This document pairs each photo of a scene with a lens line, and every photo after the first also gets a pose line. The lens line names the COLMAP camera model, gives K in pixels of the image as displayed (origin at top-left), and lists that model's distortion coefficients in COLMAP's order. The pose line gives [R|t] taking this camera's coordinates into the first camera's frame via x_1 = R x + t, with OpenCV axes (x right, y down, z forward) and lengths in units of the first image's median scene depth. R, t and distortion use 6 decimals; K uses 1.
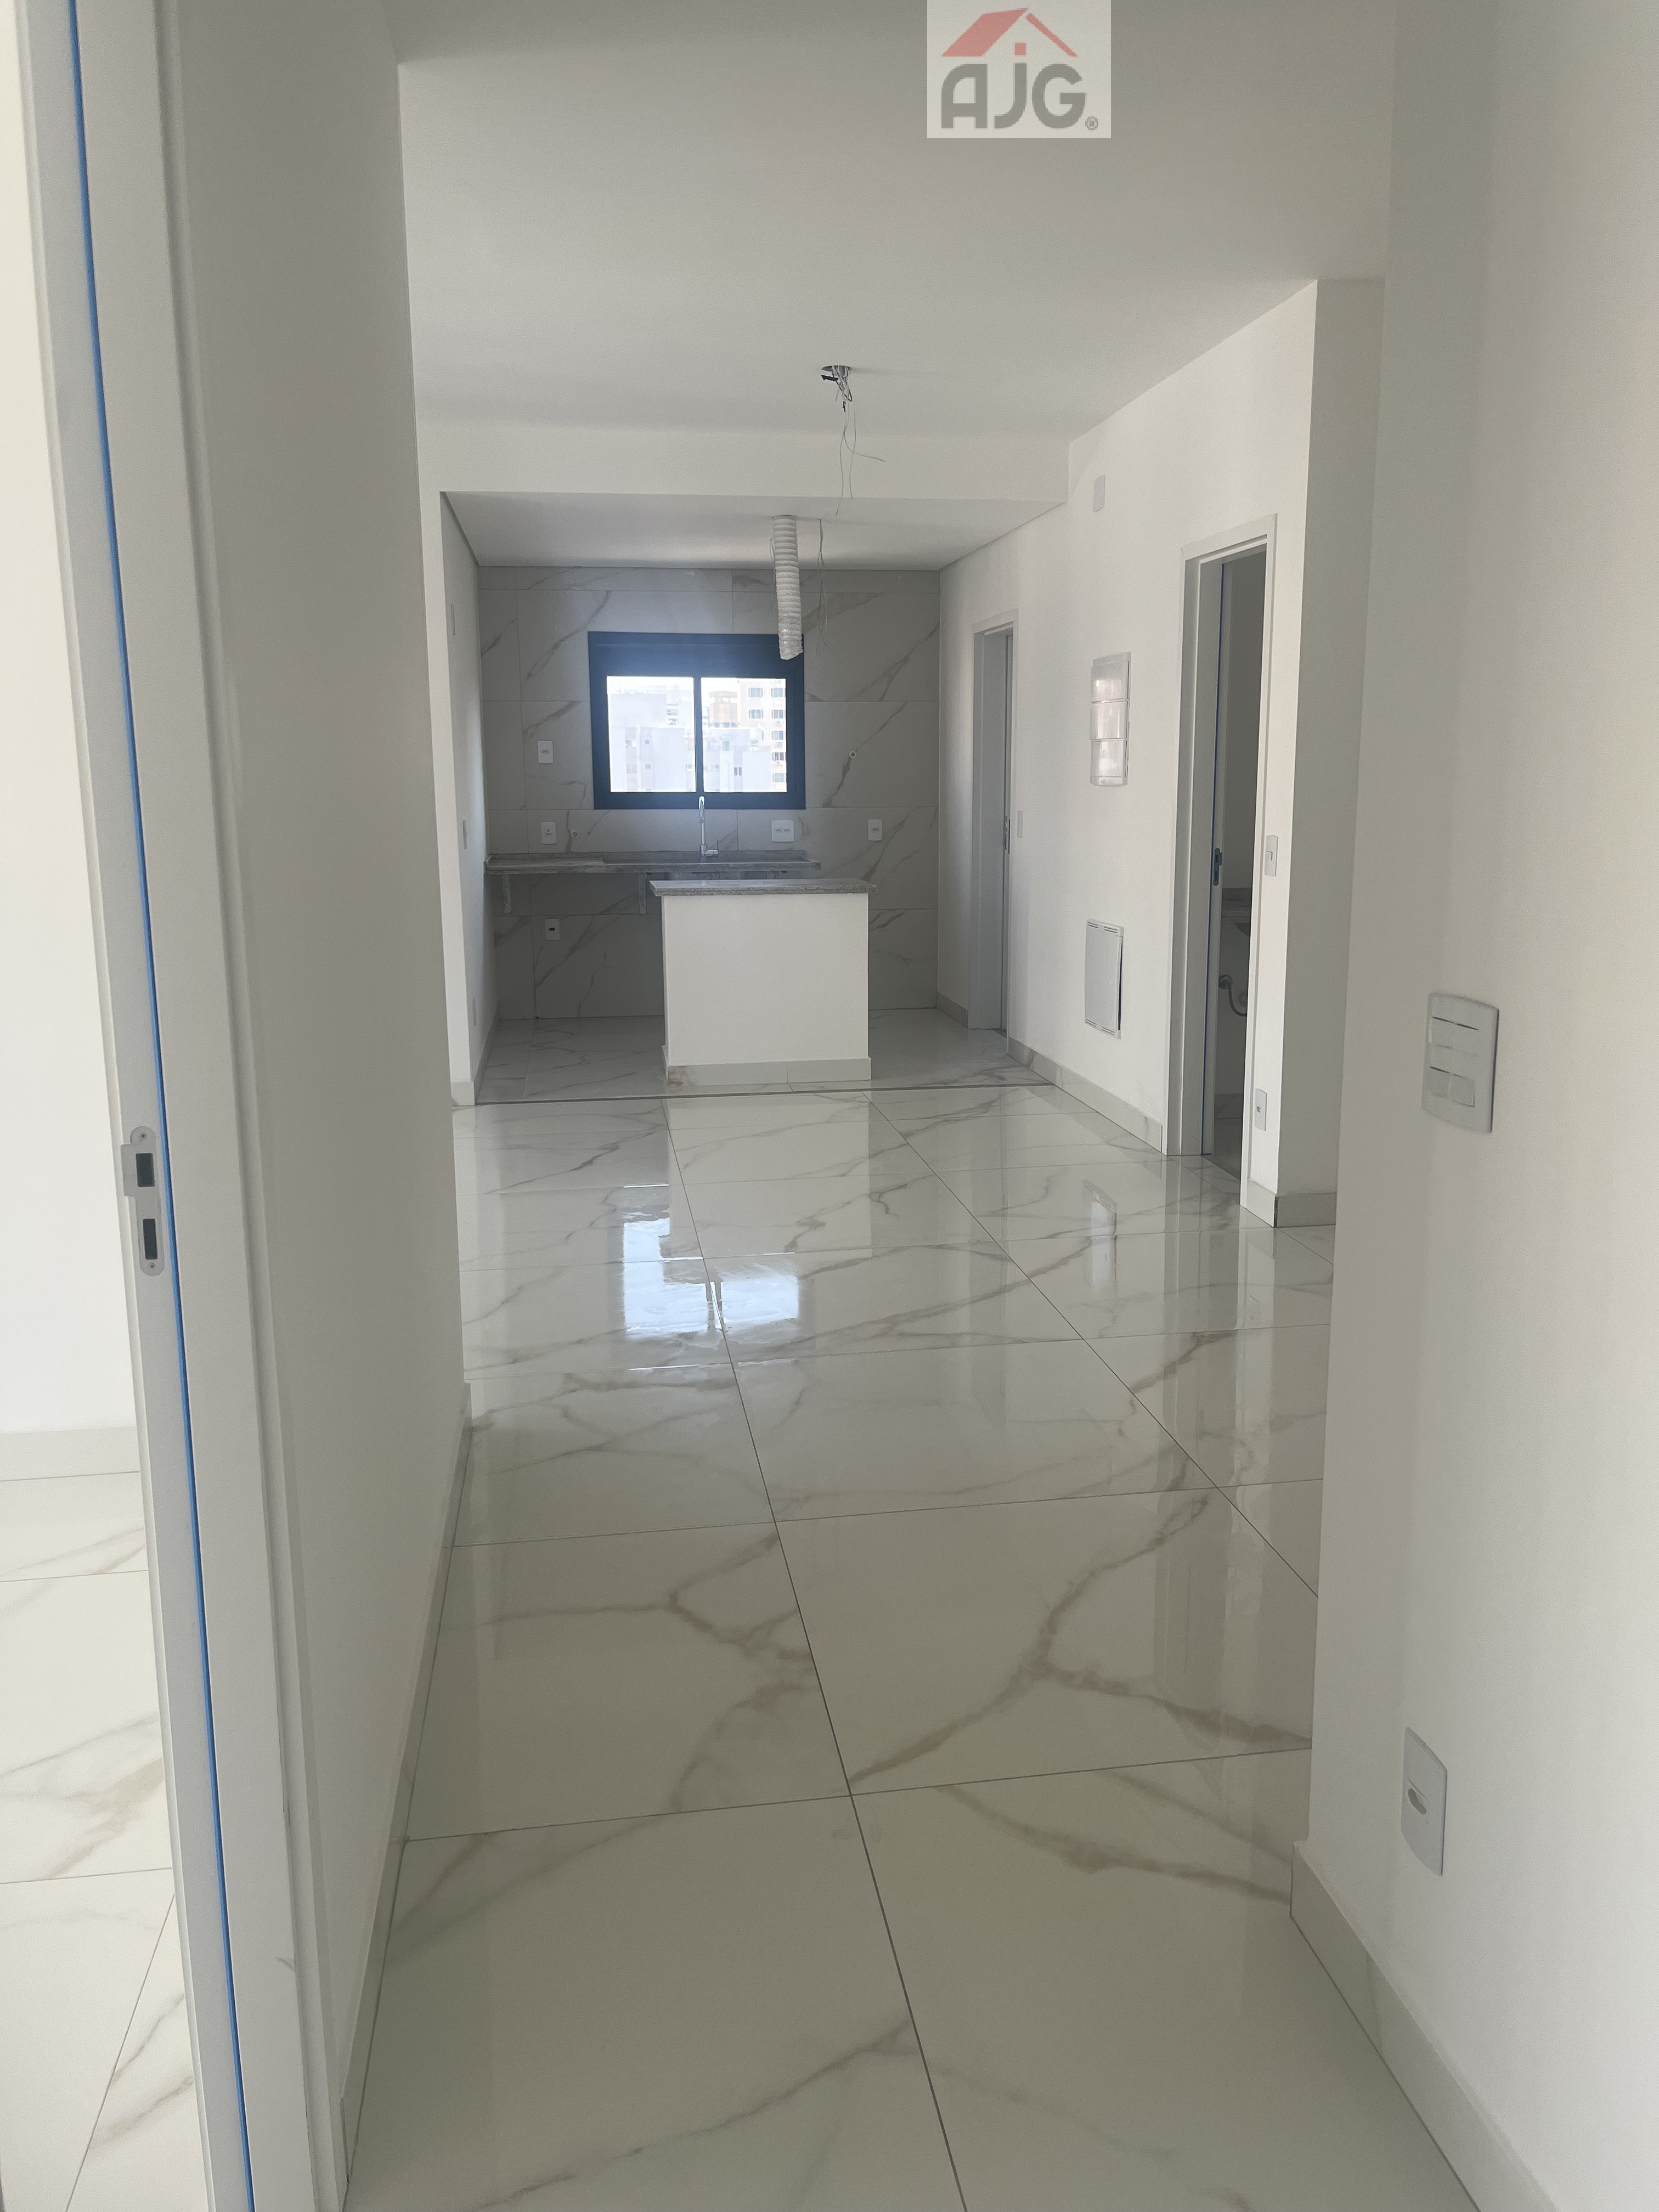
lens RADIAL K [[1673.2, 0, 852.0], [0, 1673.2, 1092.5], [0, 0, 1]] dist [0.035625, -0.043931]
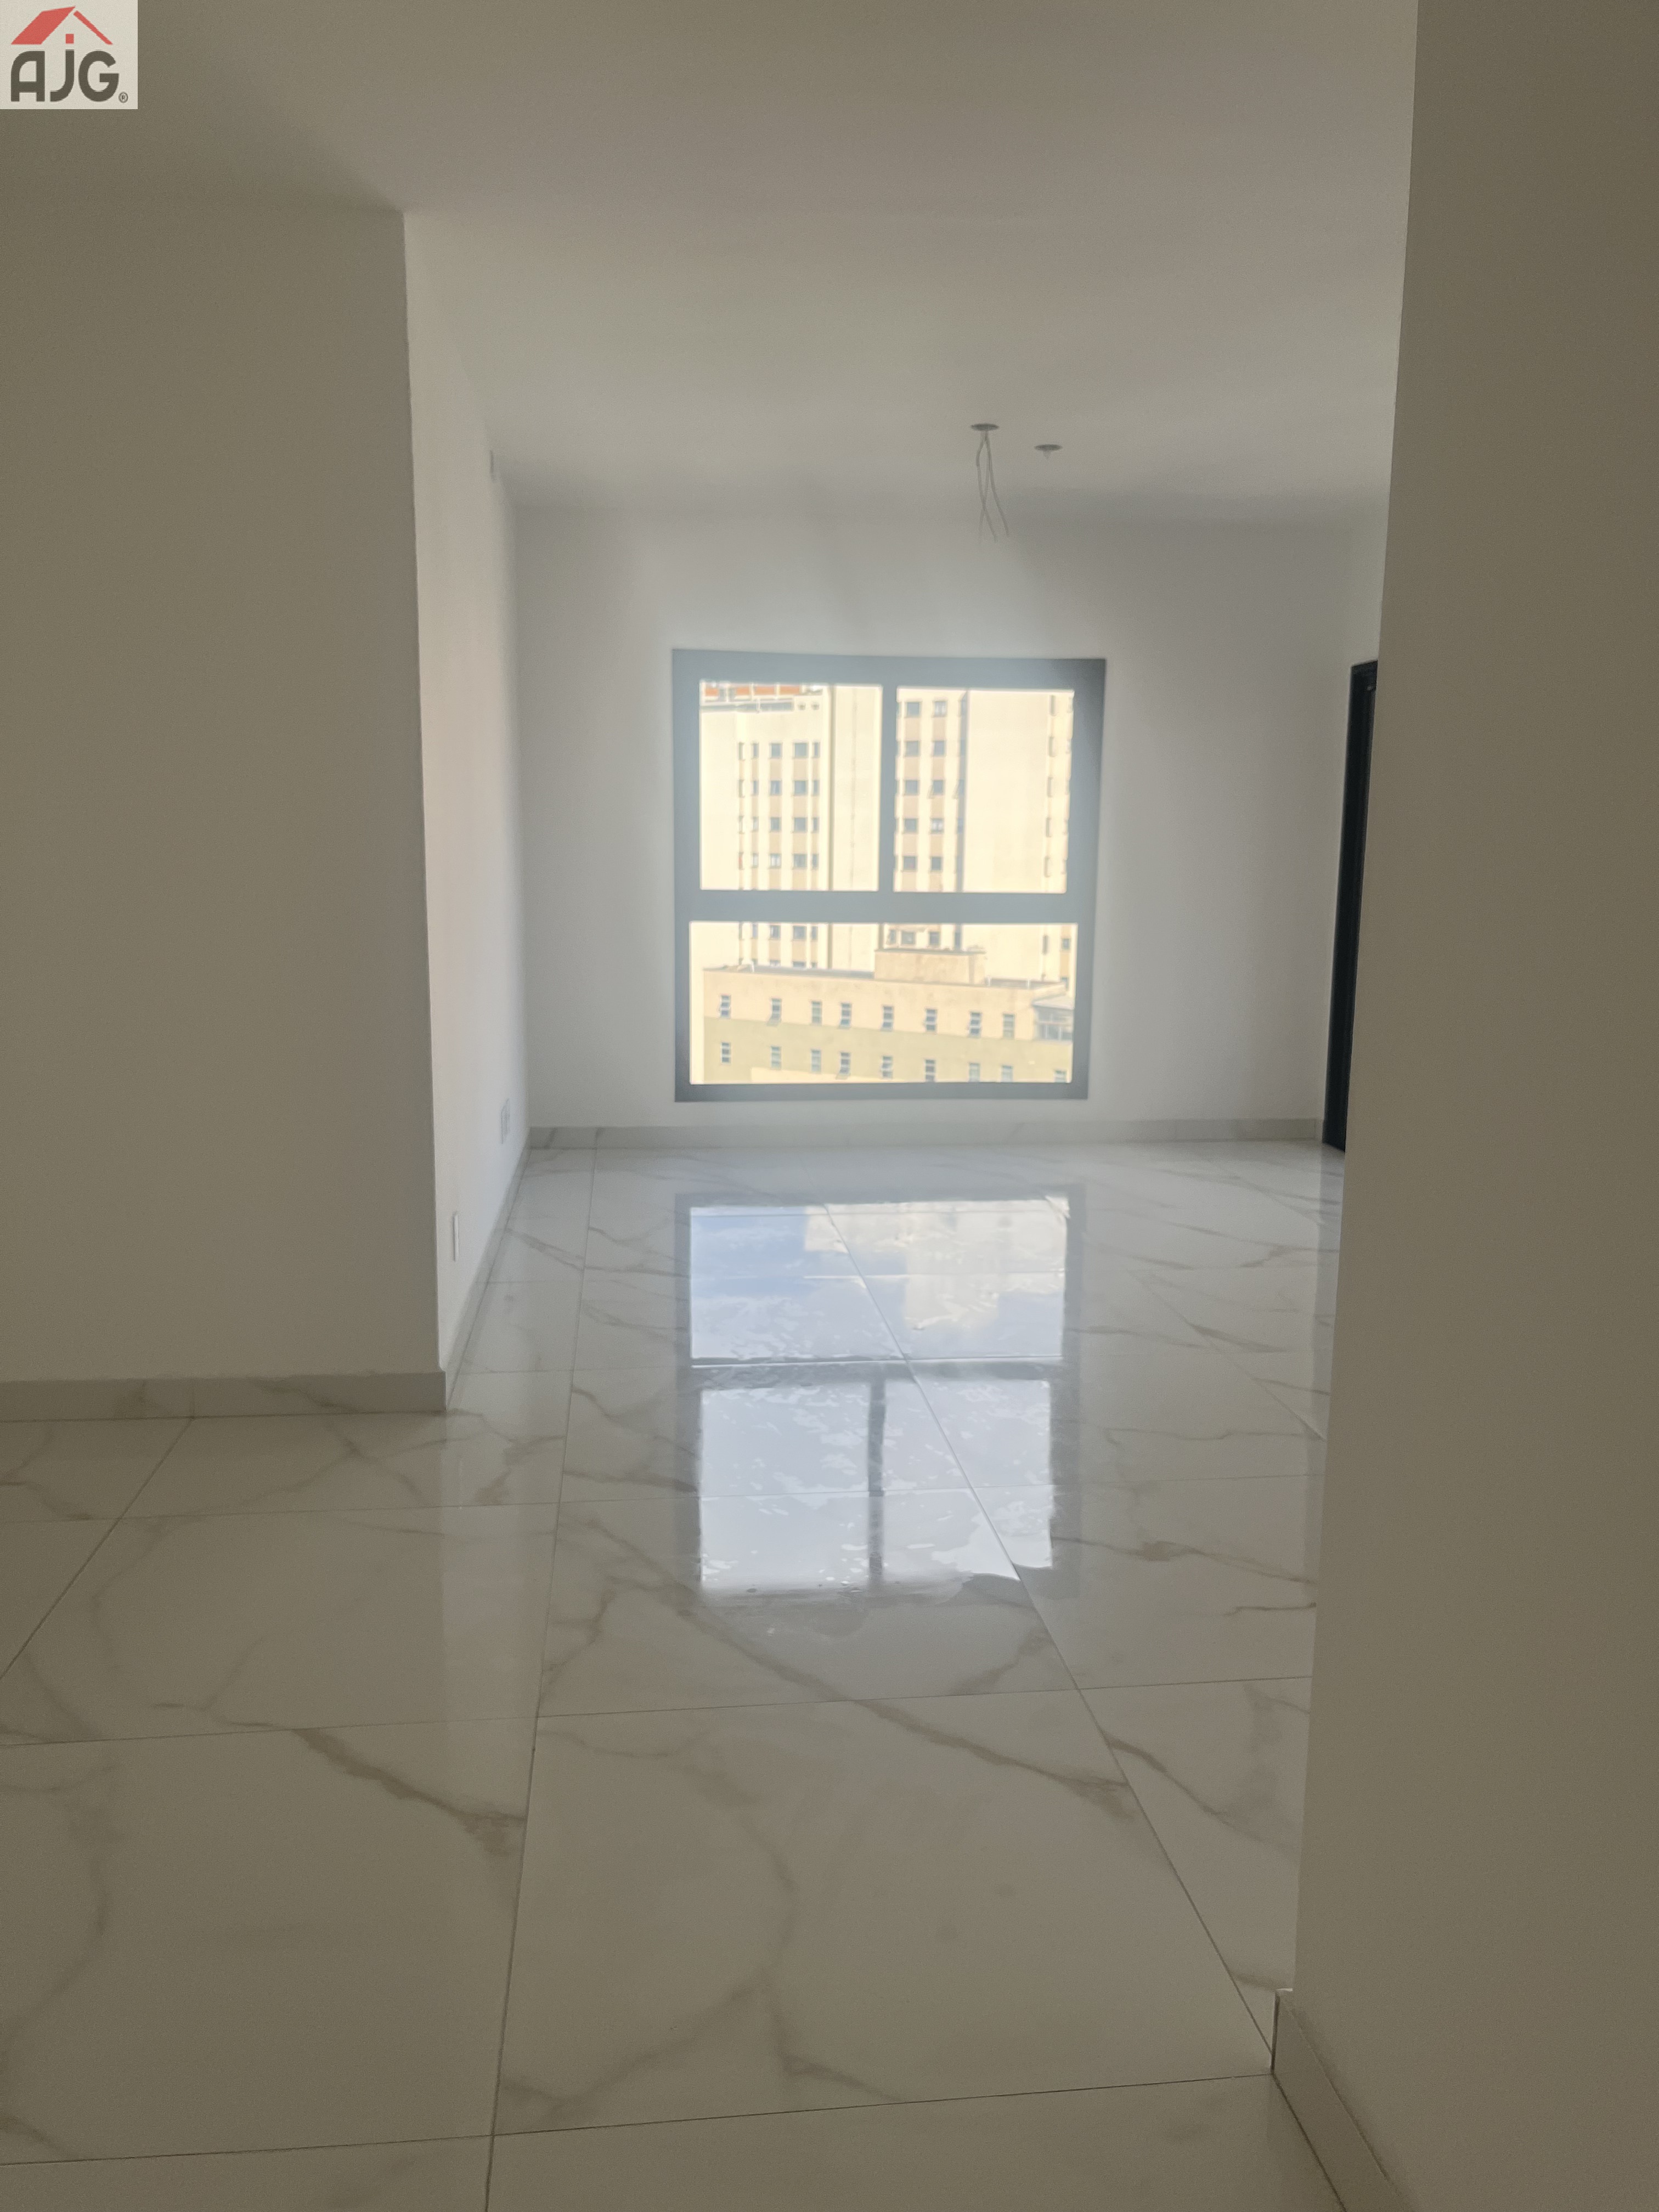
lens RADIAL K [[1678.8, 0, 829.5], [0, 1678.8, 1106.0], [0, 0, 1]] dist [0.012697, -0.009746]
pose [[-0.053831, 0.158651, -0.985866, 0.327835], [-0.196944, 0.966218, 0.166242, -0.092560], [0.978936, 0.203109, -0.020767, 0.488014]]
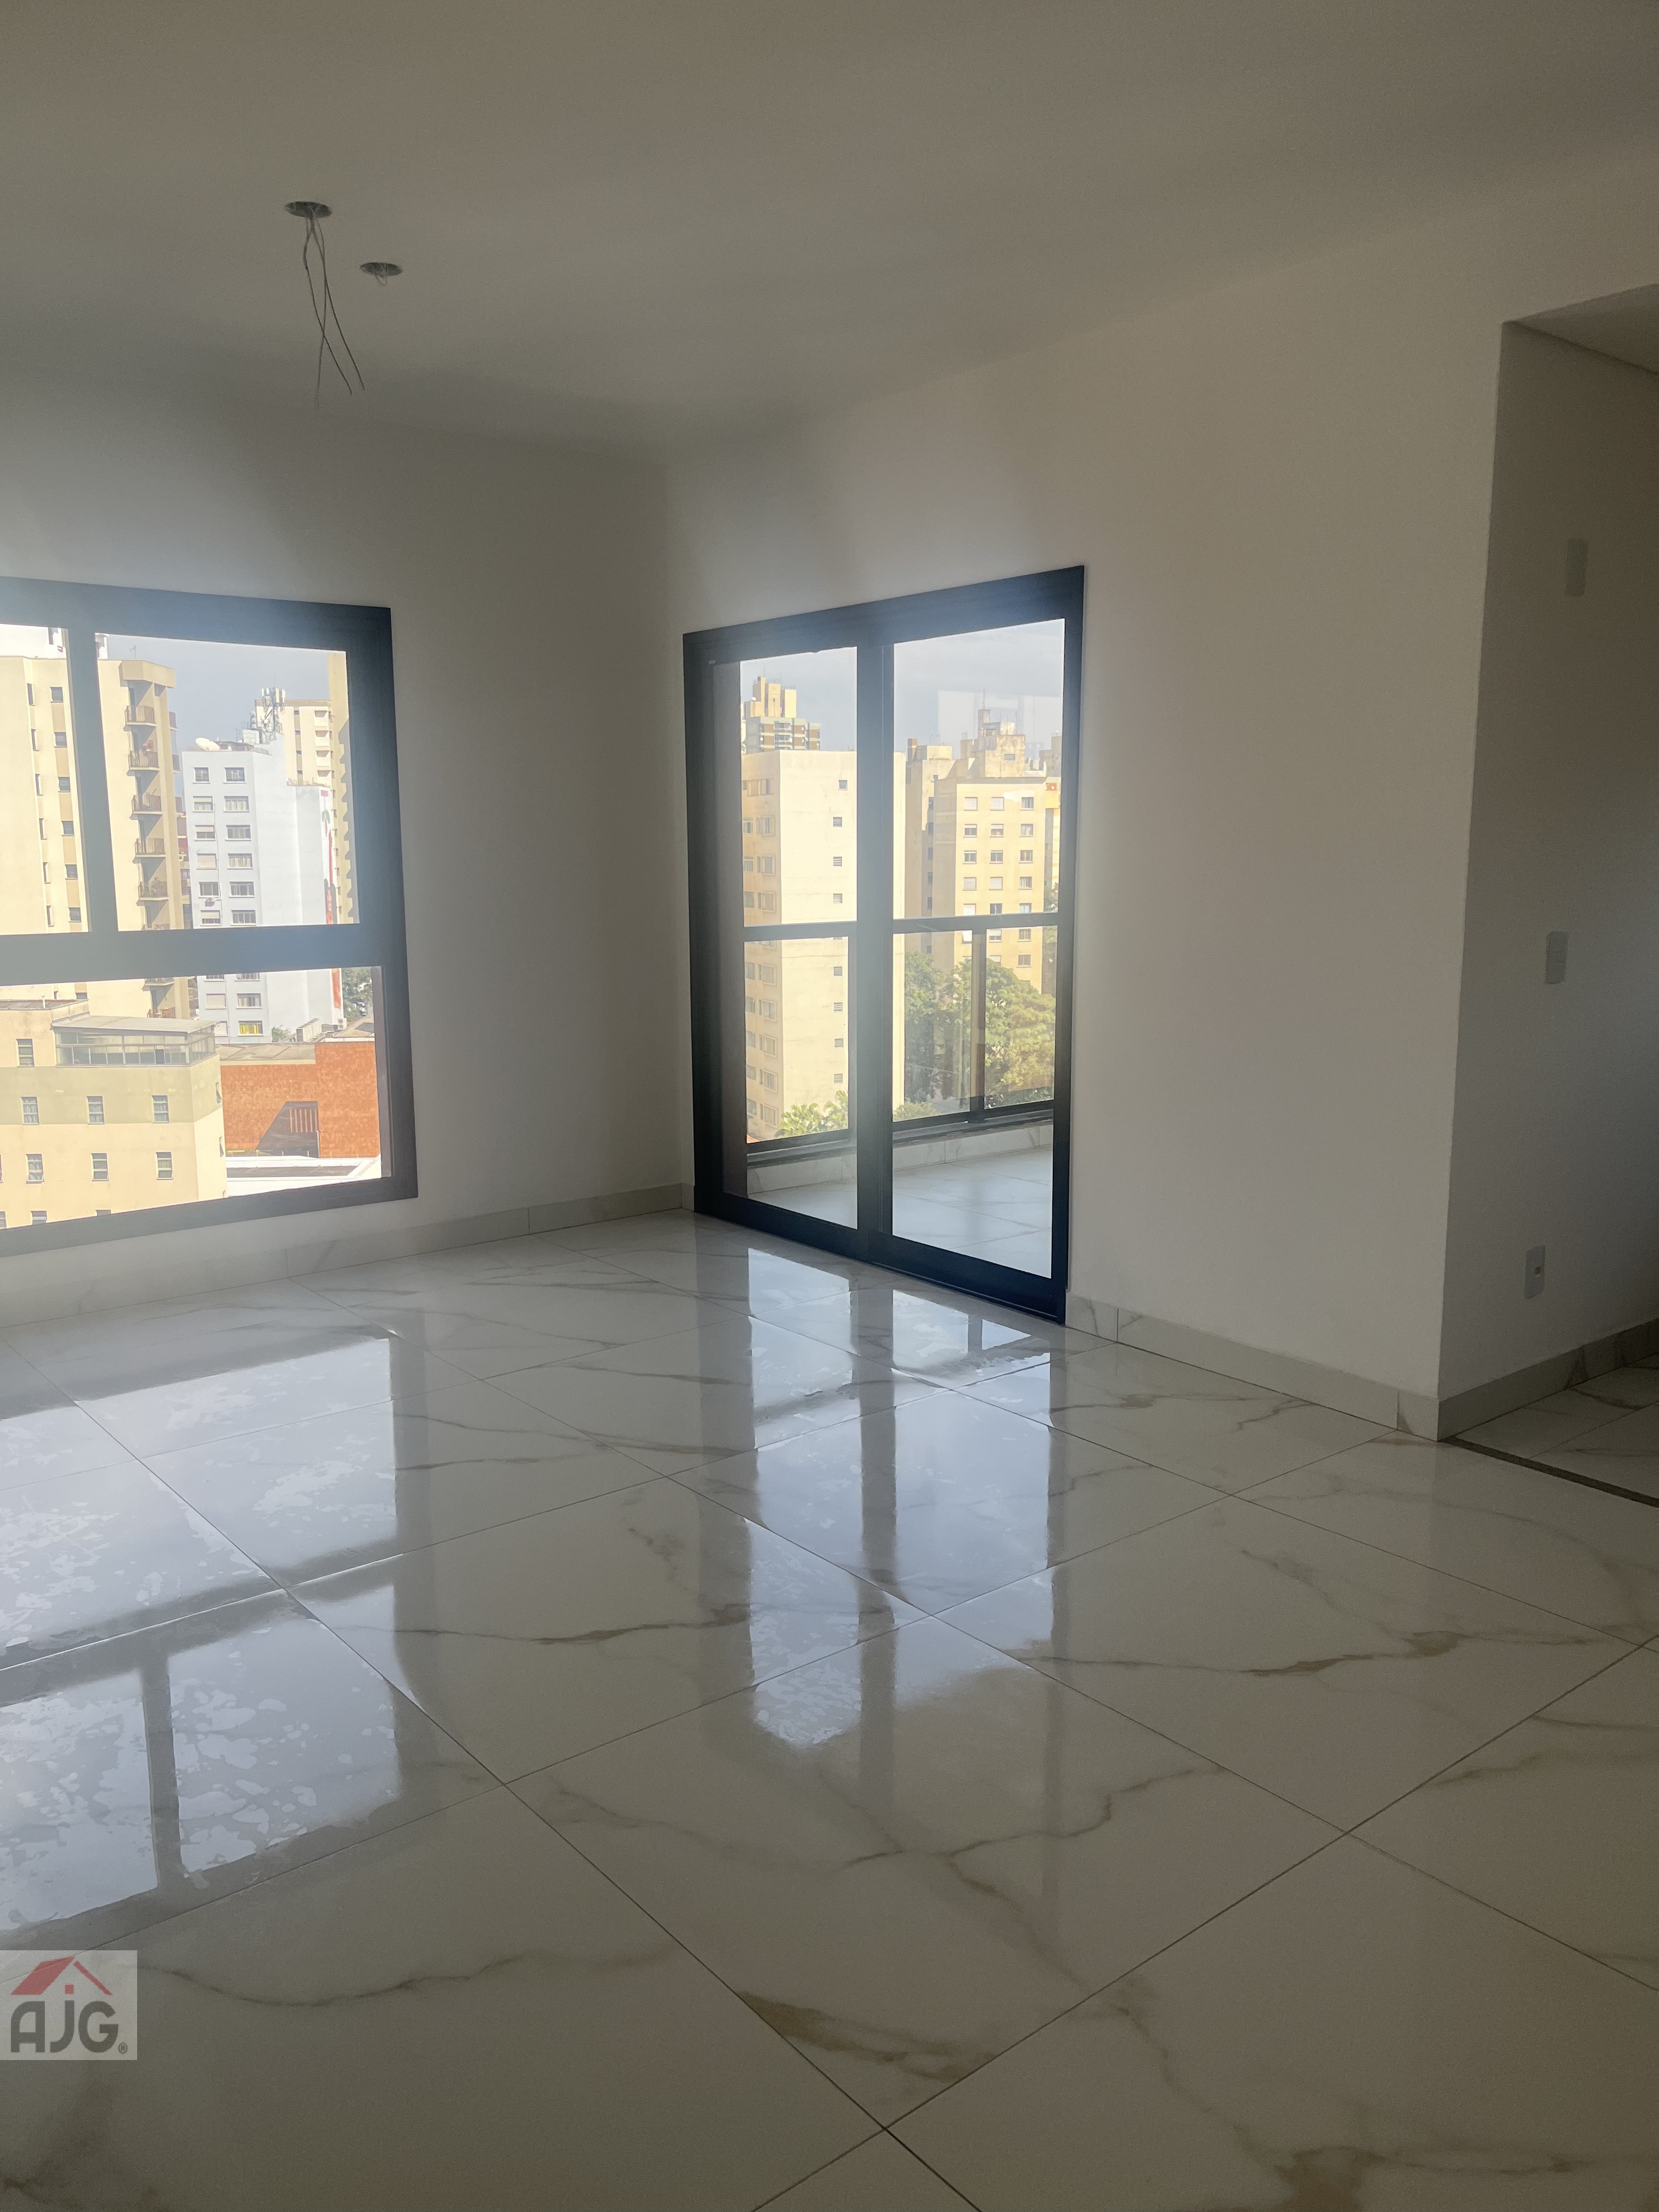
lens RADIAL K [[1667.0, 0, 818.7], [0, 1667.0, 1104.5], [0, 0, 1]] dist [0.033269, -0.008350]
pose [[0.486902, 0.135961, -0.862810, 0.107286], [-0.160200, 0.984955, 0.064804, -0.080784], [0.858640, 0.106669, 0.501357, 0.408780]]
